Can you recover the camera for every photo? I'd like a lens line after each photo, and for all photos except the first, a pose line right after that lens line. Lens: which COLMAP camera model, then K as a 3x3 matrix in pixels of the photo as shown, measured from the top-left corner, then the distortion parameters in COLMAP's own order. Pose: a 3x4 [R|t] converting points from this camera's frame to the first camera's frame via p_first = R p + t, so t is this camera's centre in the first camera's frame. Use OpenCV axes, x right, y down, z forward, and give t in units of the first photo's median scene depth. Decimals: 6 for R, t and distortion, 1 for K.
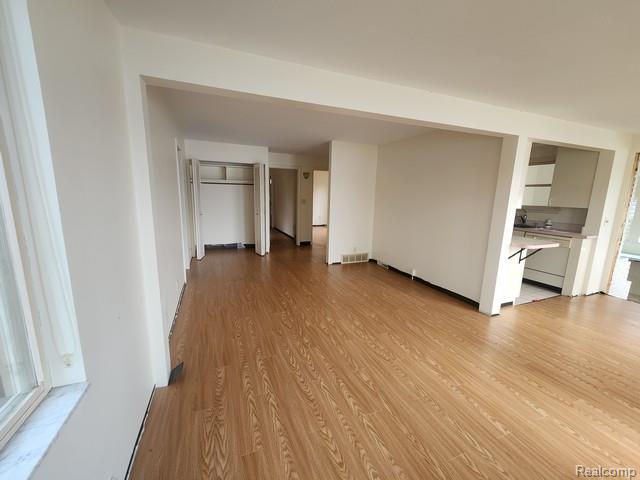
lens RADIAL K [[257.3, 0, 319.8], [0, 257.3, 242.1], [0, 0, 1]] dist [-0.001077, -0.000496]
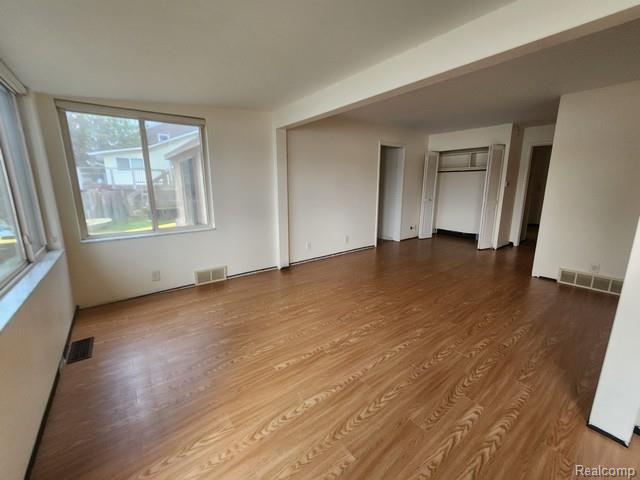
lens RADIAL K [[262.7, 0, 318.7], [0, 262.7, 238.7], [0, 0, 1]] dist [-0.000220, -0.000007]
pose [[0.276000, 0.170265, -0.945957, 0.987929], [-0.166437, 0.977783, 0.127432, -0.014343], [0.946638, 0.122271, 0.298206, 0.407624]]
